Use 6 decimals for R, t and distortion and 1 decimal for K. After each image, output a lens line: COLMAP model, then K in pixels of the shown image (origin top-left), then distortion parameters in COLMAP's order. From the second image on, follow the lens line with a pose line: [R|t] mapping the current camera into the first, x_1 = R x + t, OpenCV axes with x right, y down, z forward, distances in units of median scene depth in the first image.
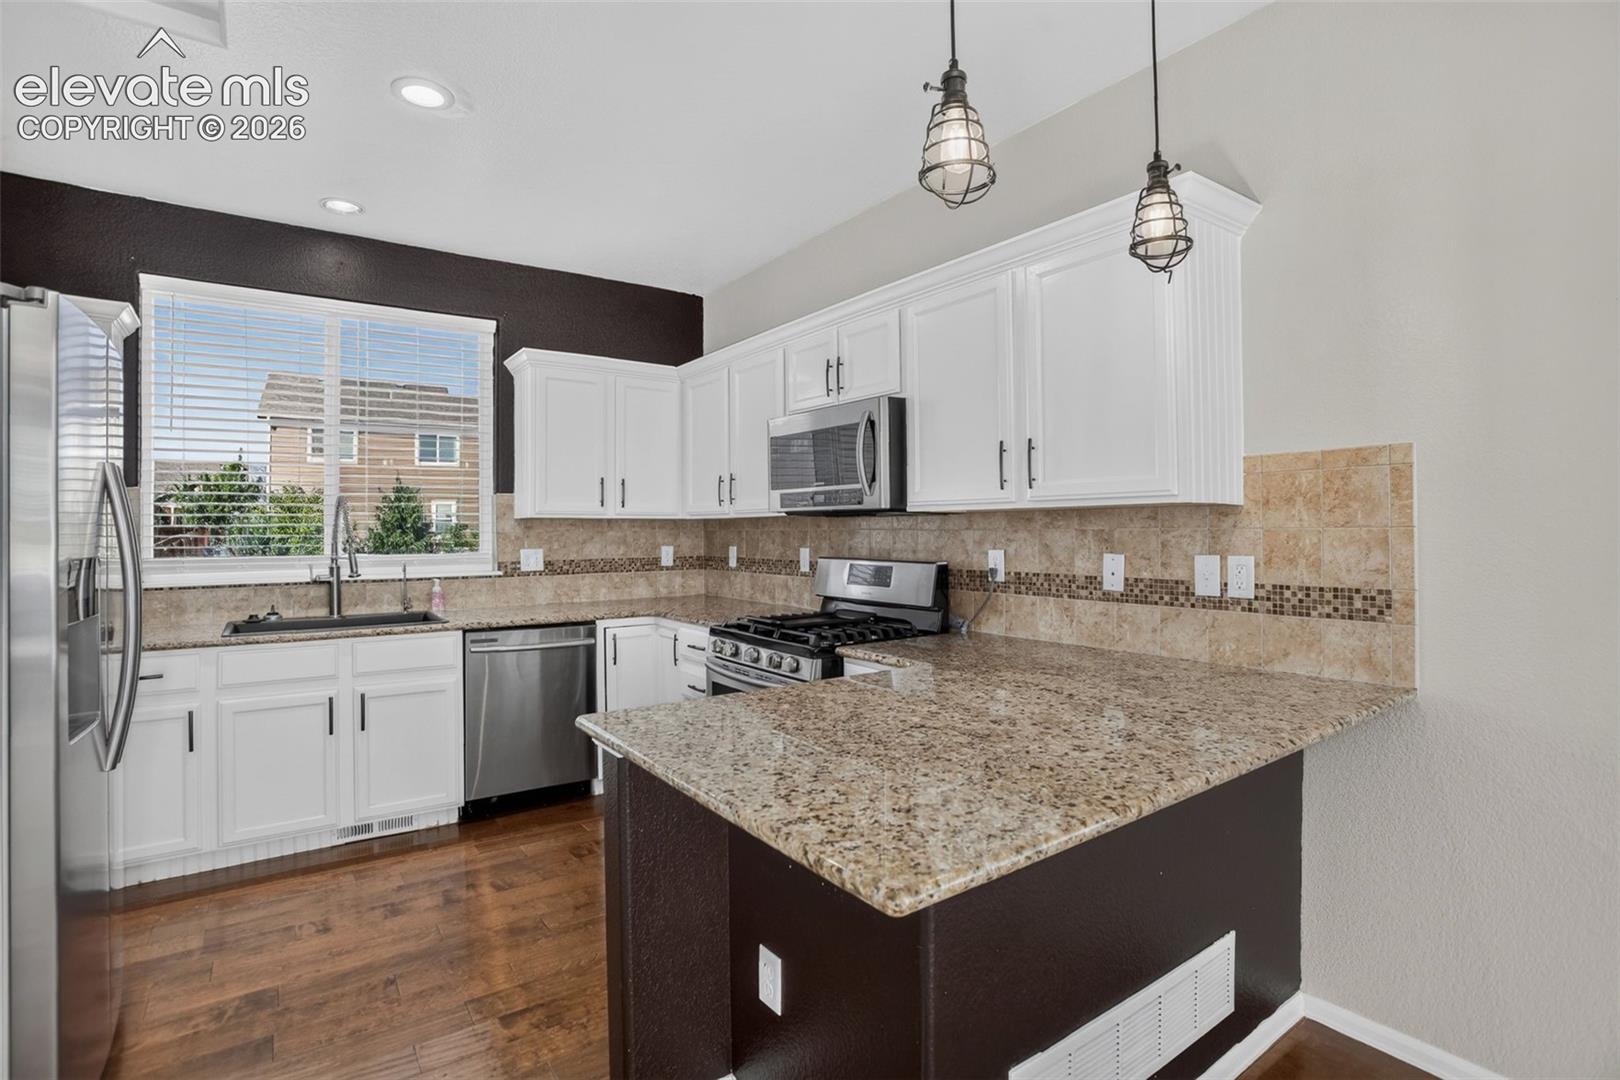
lens RADIAL K [[782.9, 0, 809.2], [0, 782.9, 530.0], [0, 0, 1]] dist [-0.016332, 0.007105]
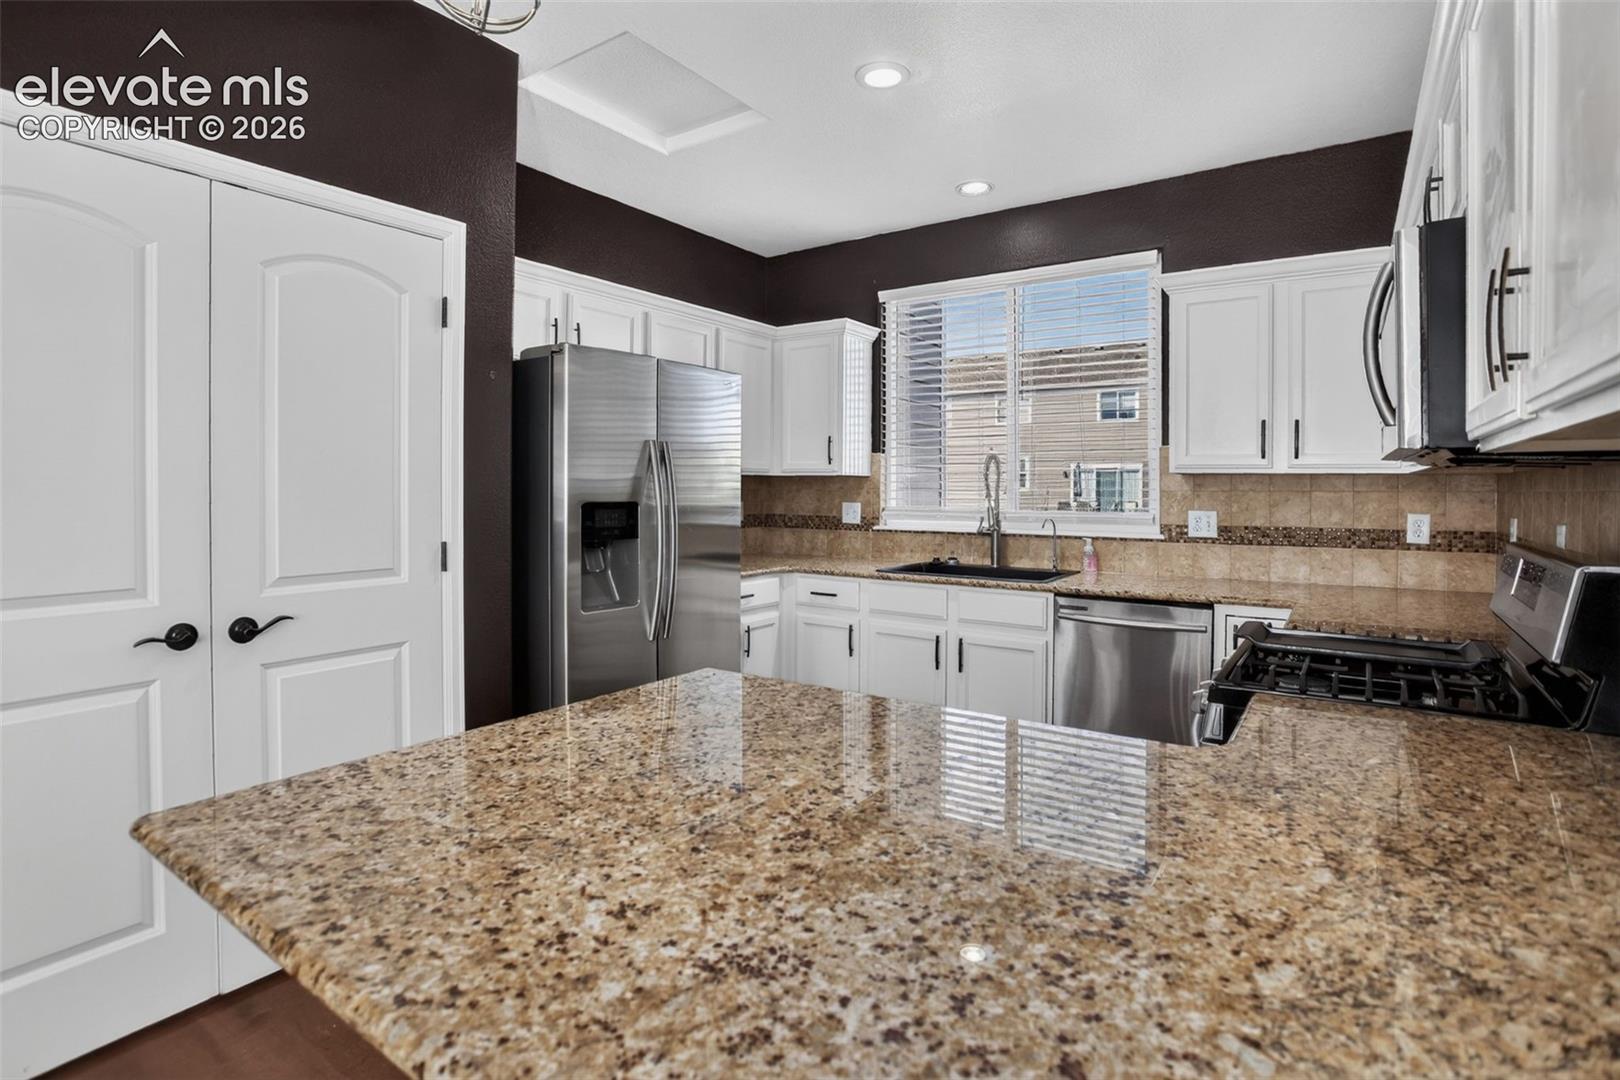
lens RADIAL K [[782.9, 0, 744.9], [0, 782.9, 489.8], [0, 0, 1]] dist [-0.016332, 0.007105]
pose [[0.286028, 0.005321, -0.958207, 0.458358], [-0.004234, 0.999982, 0.004289, 0.002124], [0.958212, 0.002830, 0.286045, 0.497931]]
